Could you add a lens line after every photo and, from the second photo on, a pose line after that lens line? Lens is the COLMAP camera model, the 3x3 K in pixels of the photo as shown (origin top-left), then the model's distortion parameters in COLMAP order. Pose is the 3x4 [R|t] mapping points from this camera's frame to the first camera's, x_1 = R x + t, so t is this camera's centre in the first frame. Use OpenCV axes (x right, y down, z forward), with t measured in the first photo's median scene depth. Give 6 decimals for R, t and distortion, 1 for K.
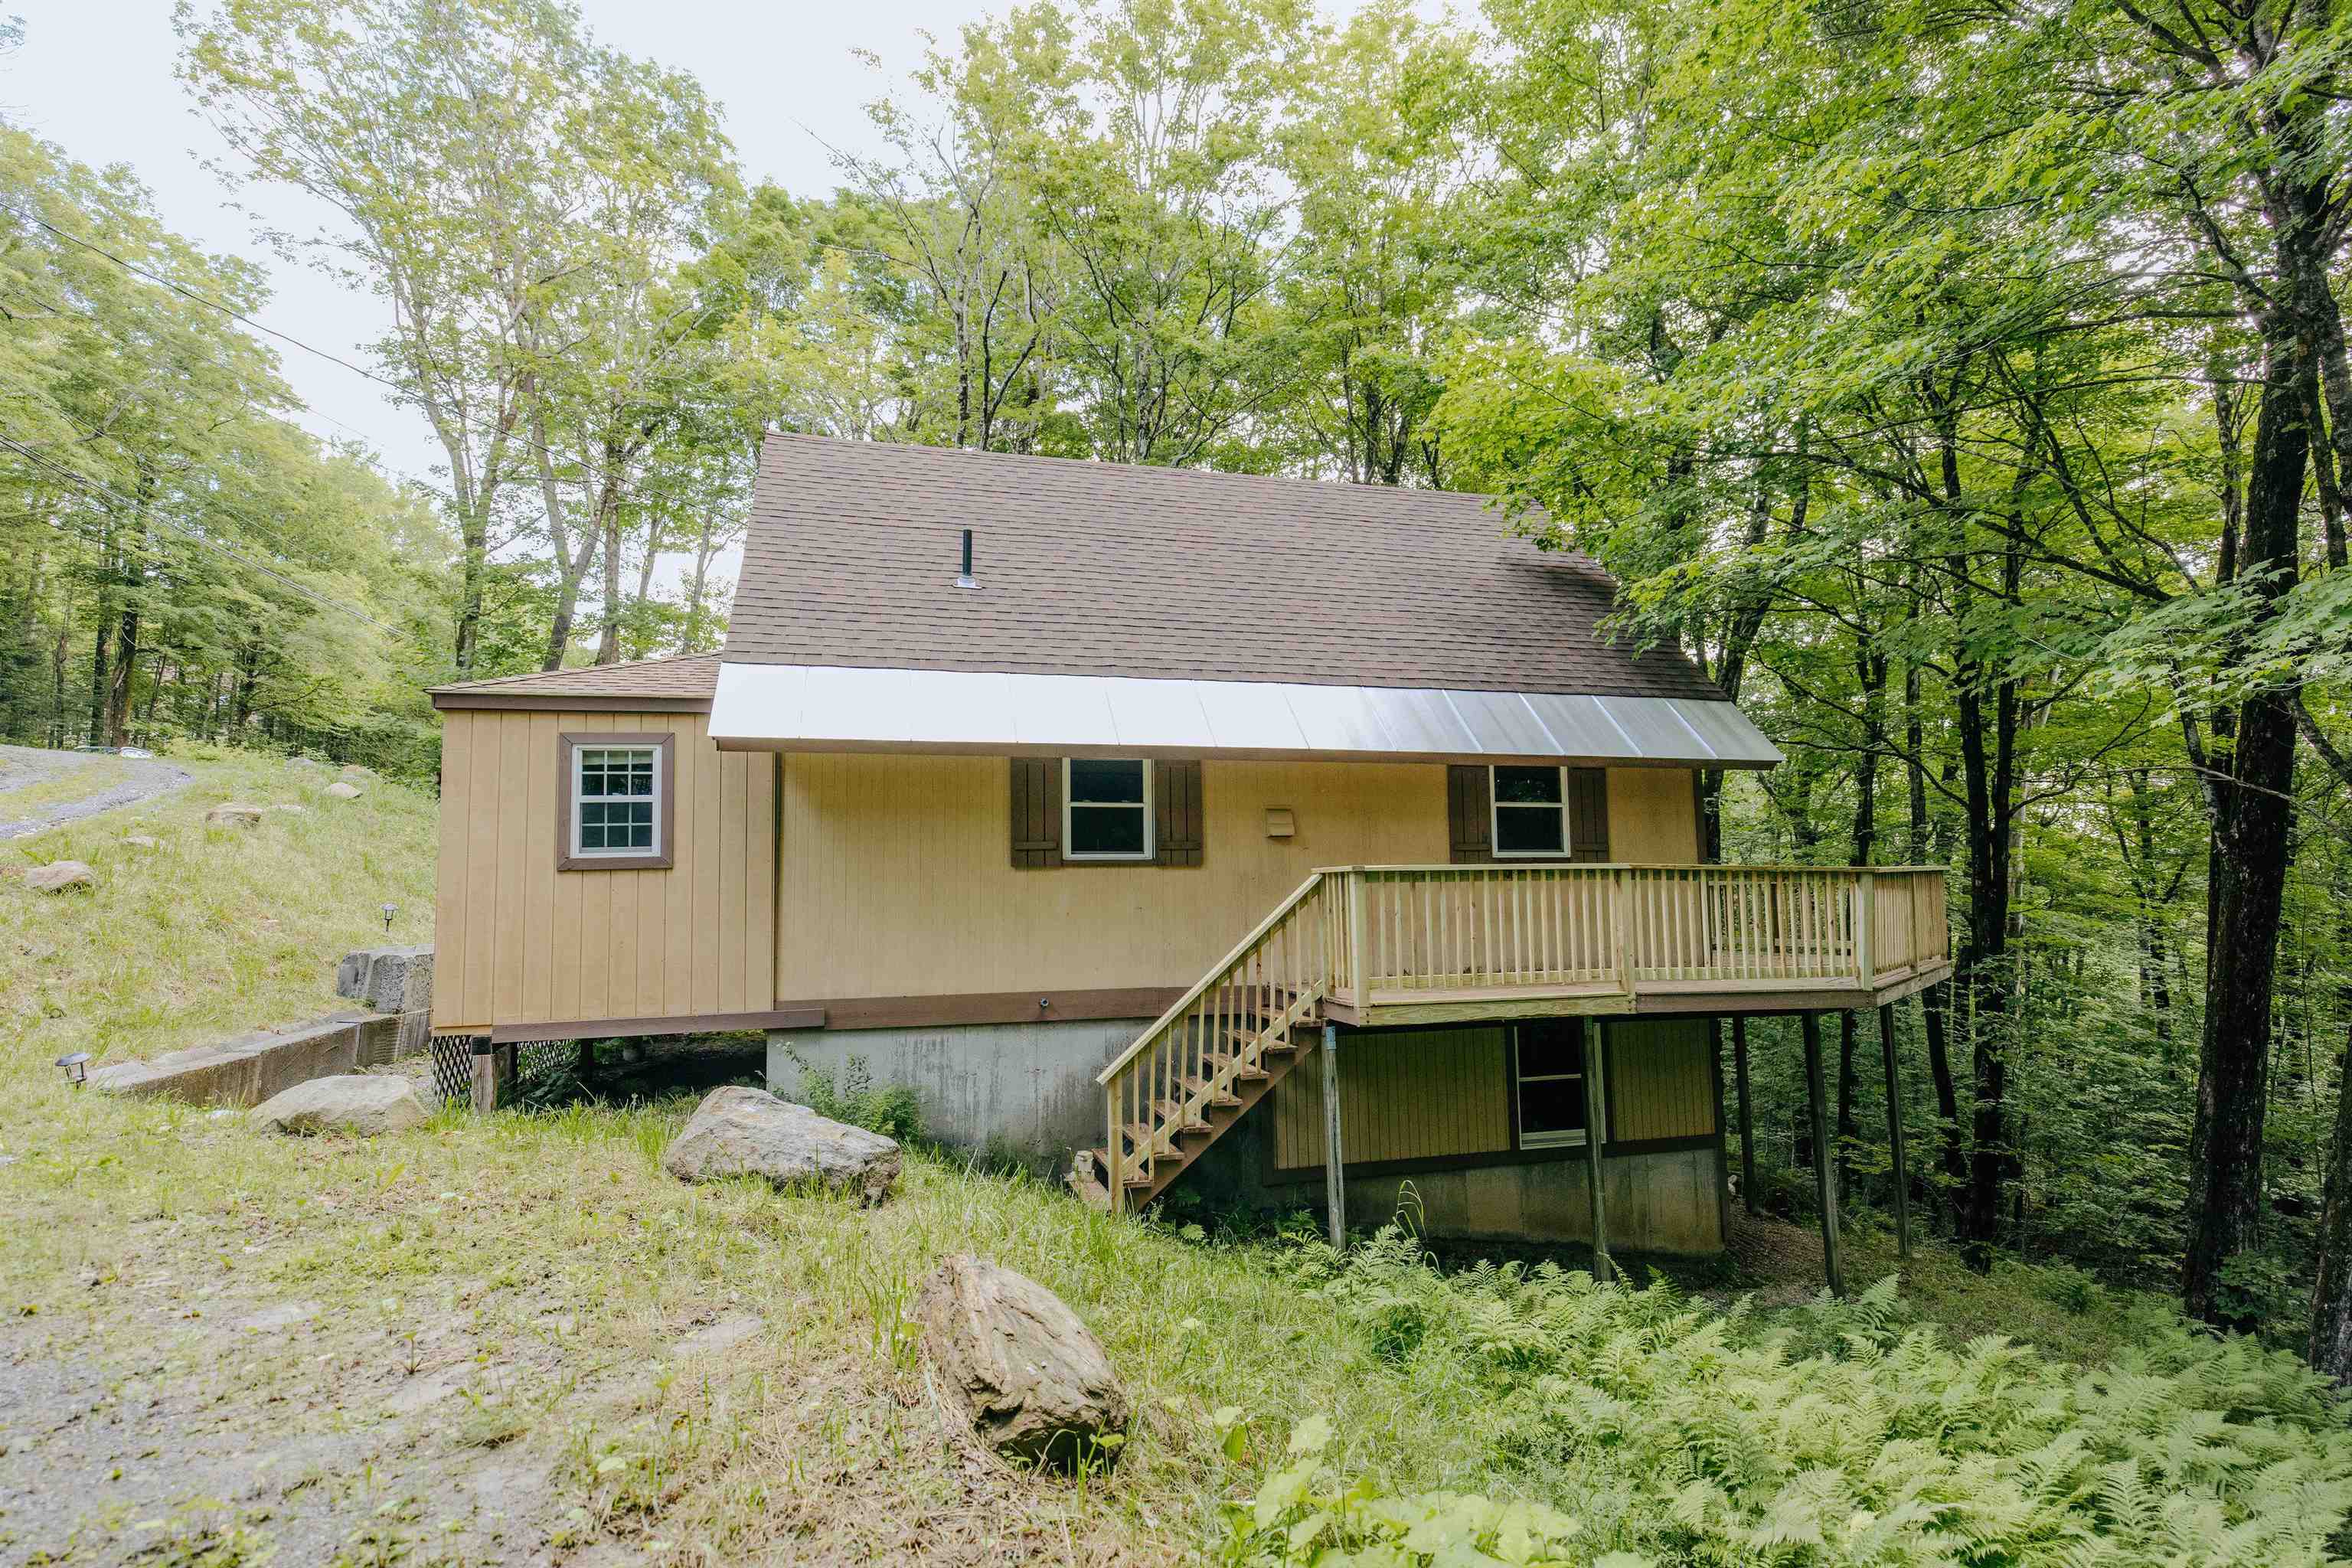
lens RADIAL K [[1071.8, 0, 1176.0], [0, 1071.8, 784.0], [0, 0, 1]] dist [0.000559, -0.000564]
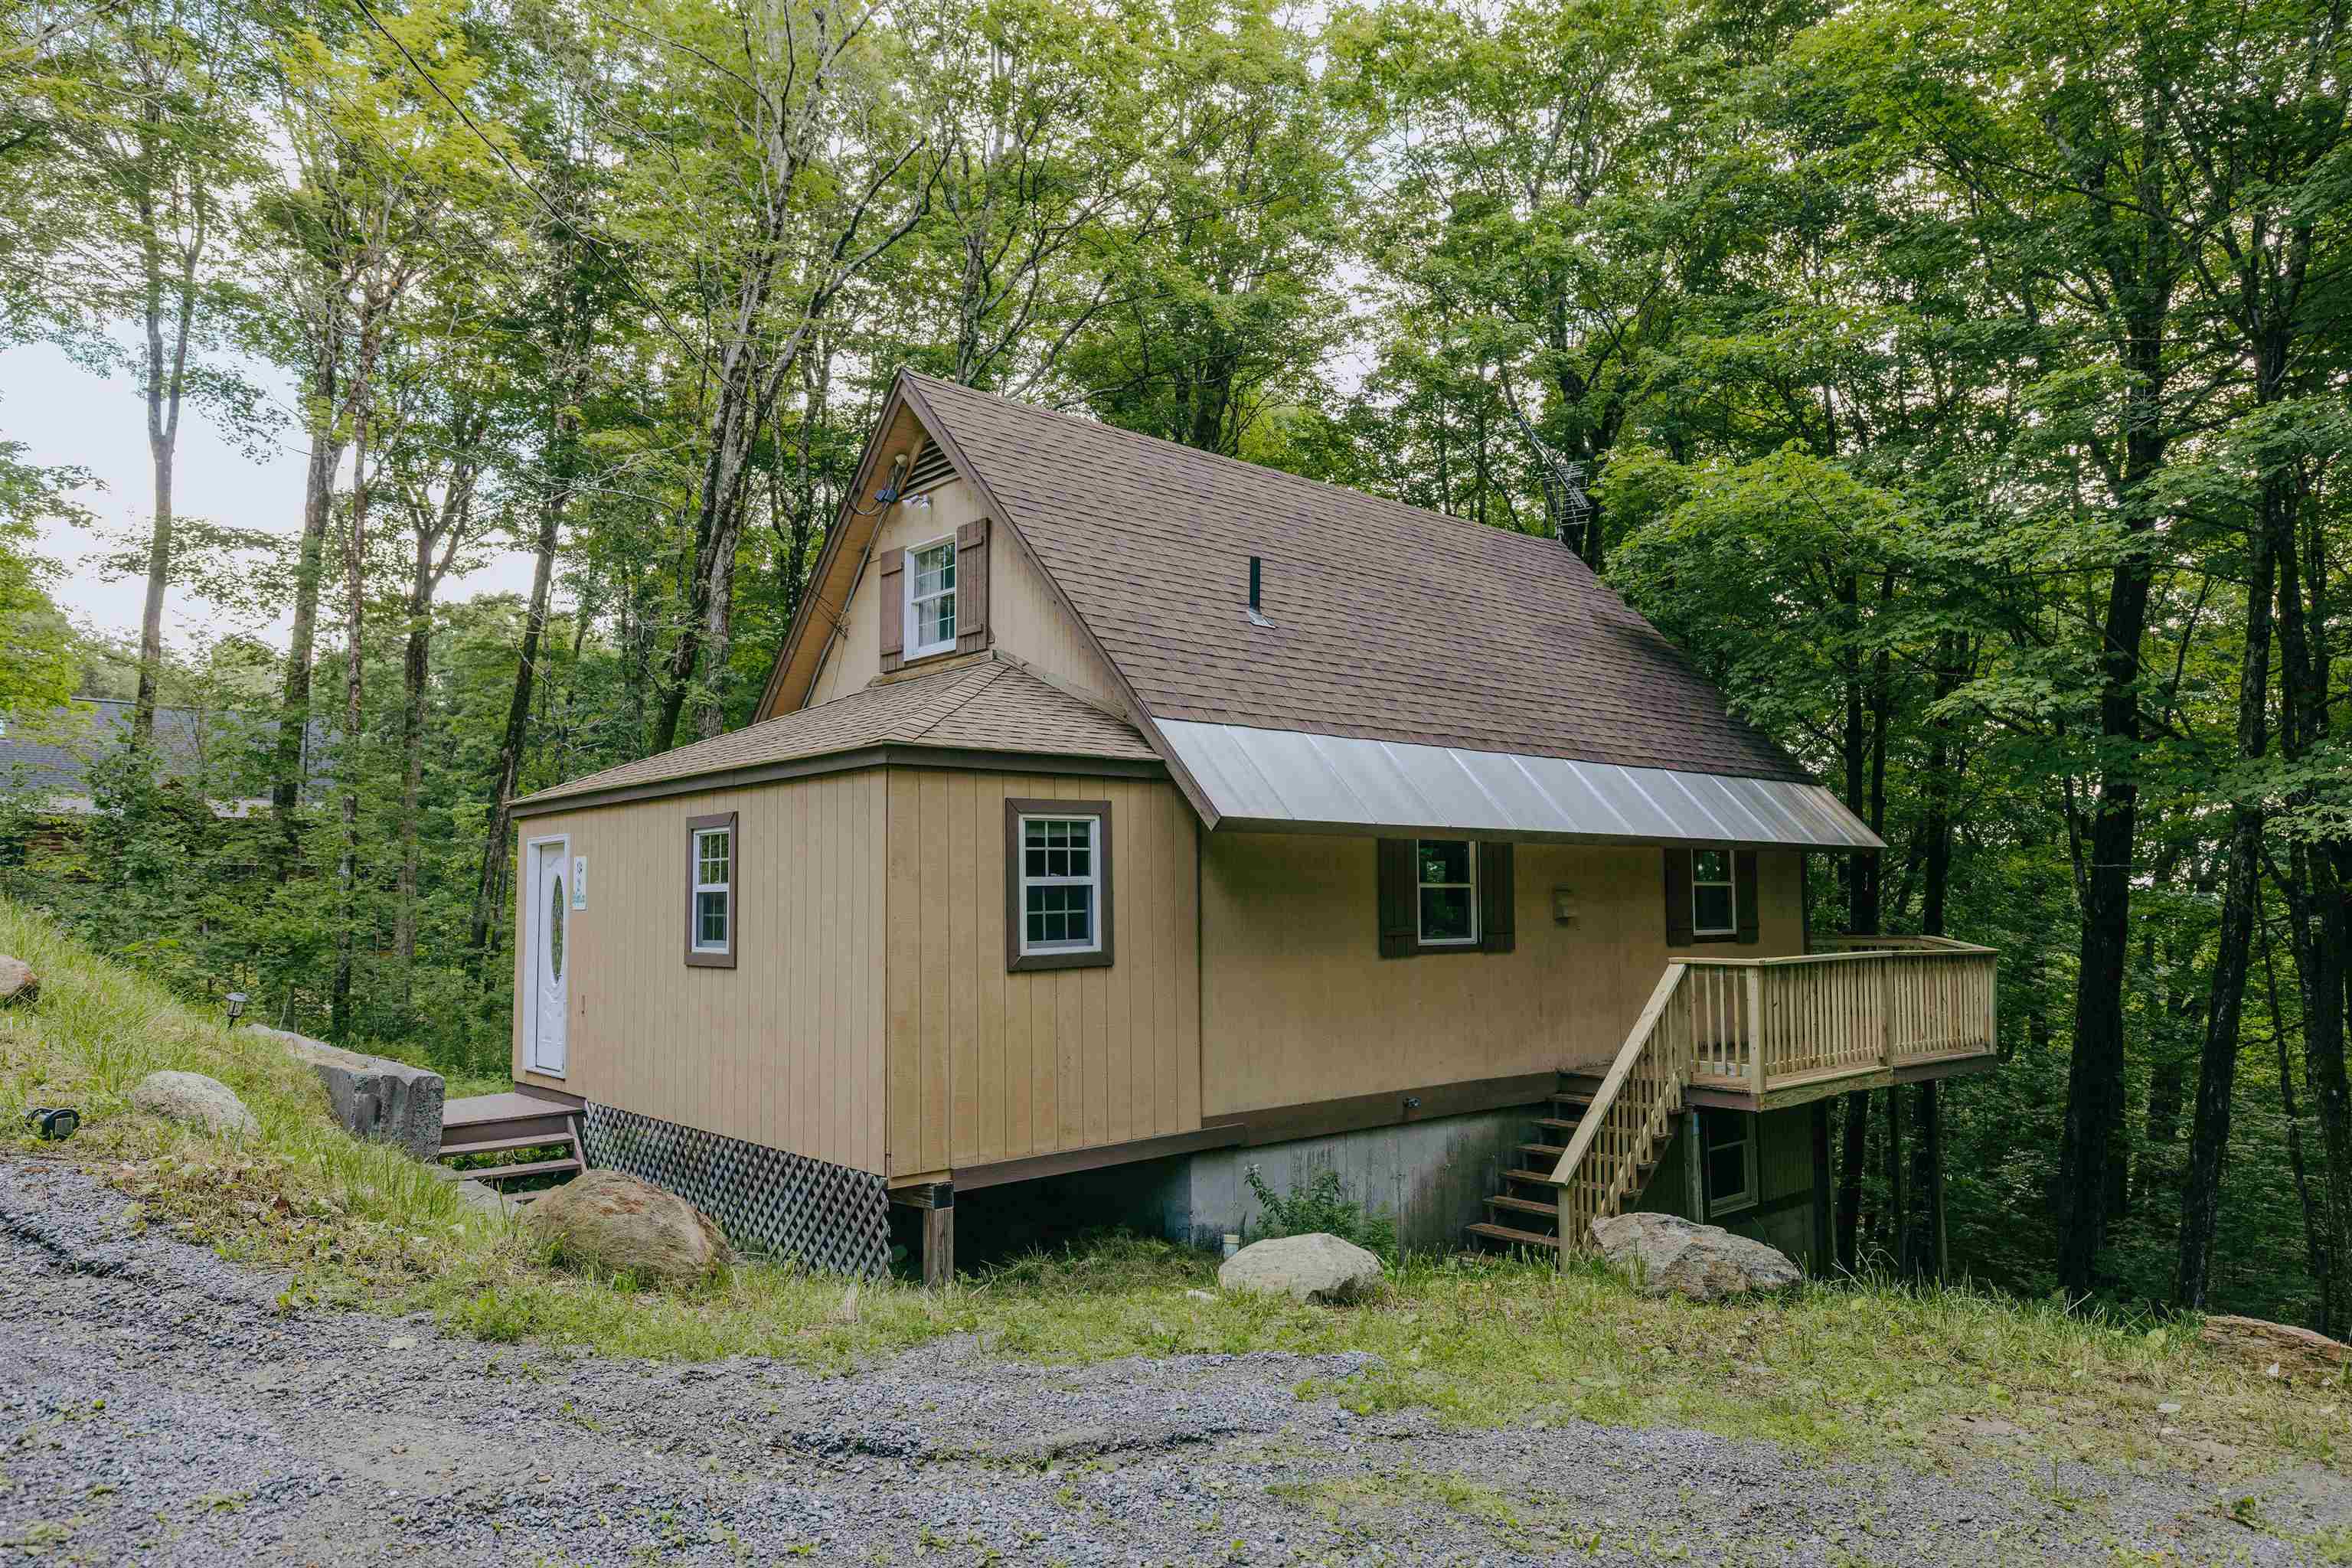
lens RADIAL K [[1419.5, 0, 1176.0], [0, 1419.5, 784.0], [0, 0, 1]] dist [0.001866, 0.000145]
pose [[0.900670, 0.045365, 0.432129, -0.774903], [-0.051997, 0.998641, 0.003539, -0.058040], [-0.431381, -0.025657, 0.901805, -0.008210]]
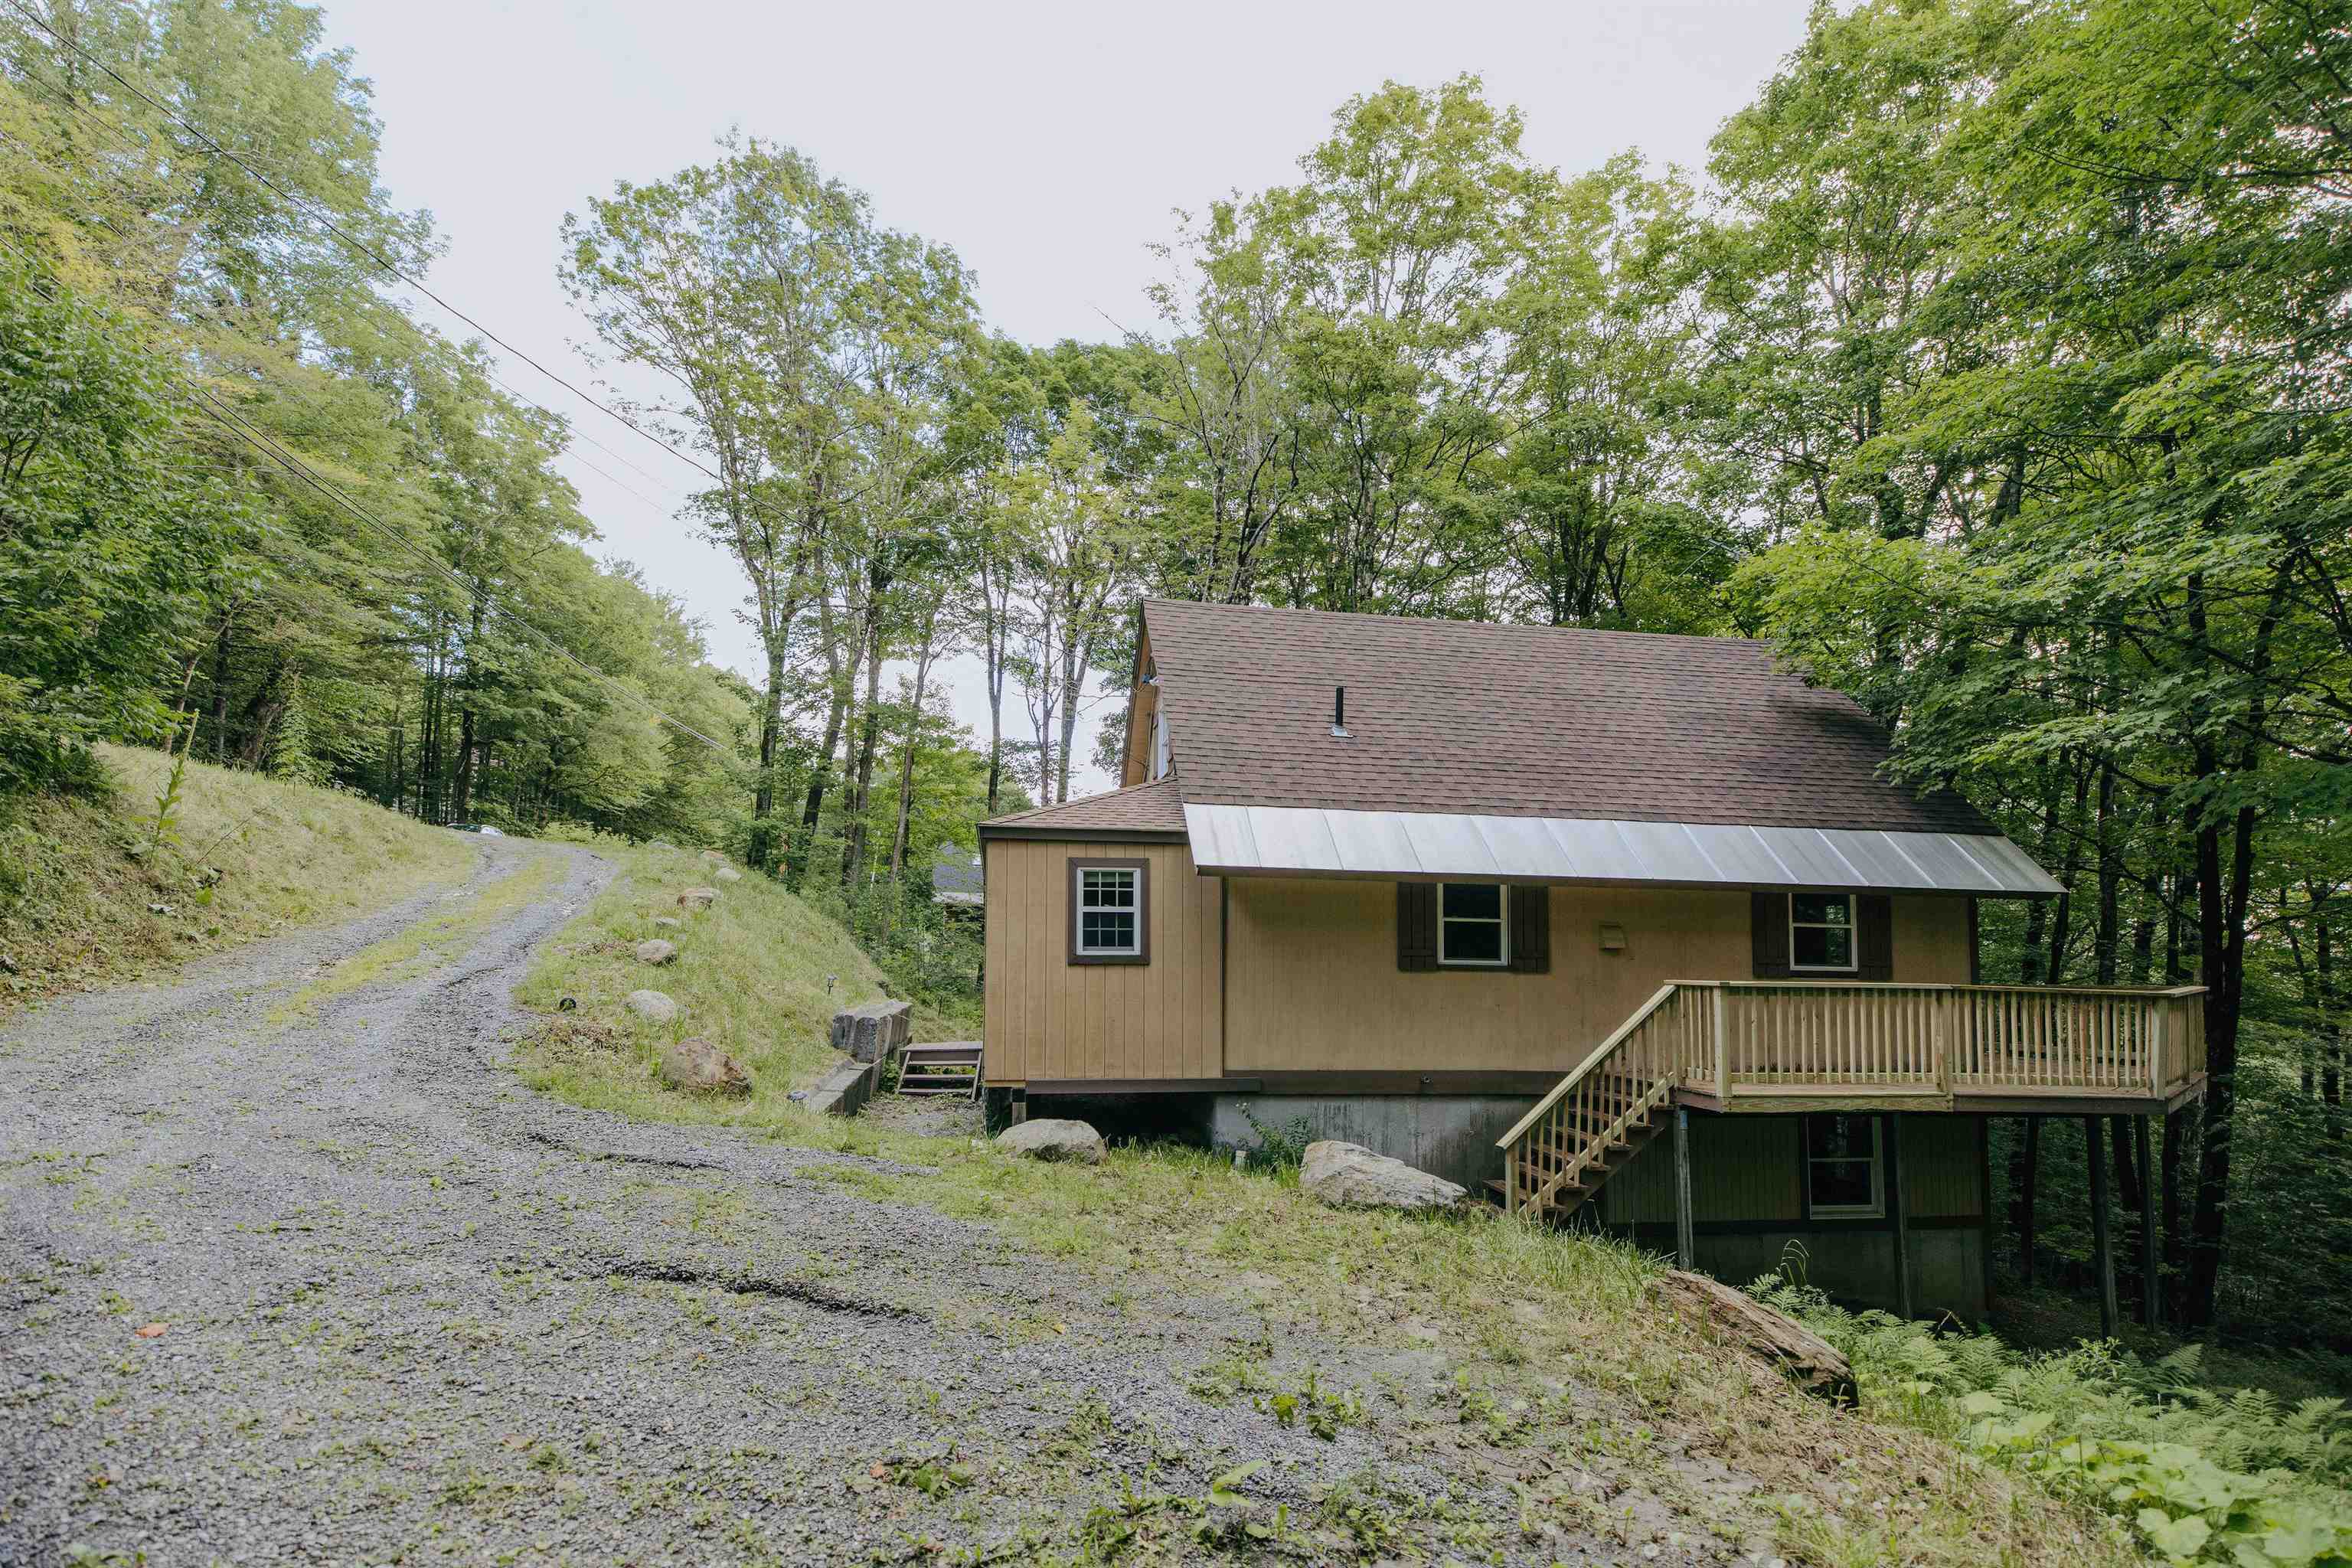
lens RADIAL K [[992.5, 0, 1175.2], [0, 992.5, 887.8], [0, 0, 1]] dist [0.002993, 0.000078]
pose [[0.994094, 0.022473, -0.106173, -0.268341], [-0.019515, 0.999394, 0.028817, -0.040826], [0.106756, -0.026575, 0.993930, -0.151242]]
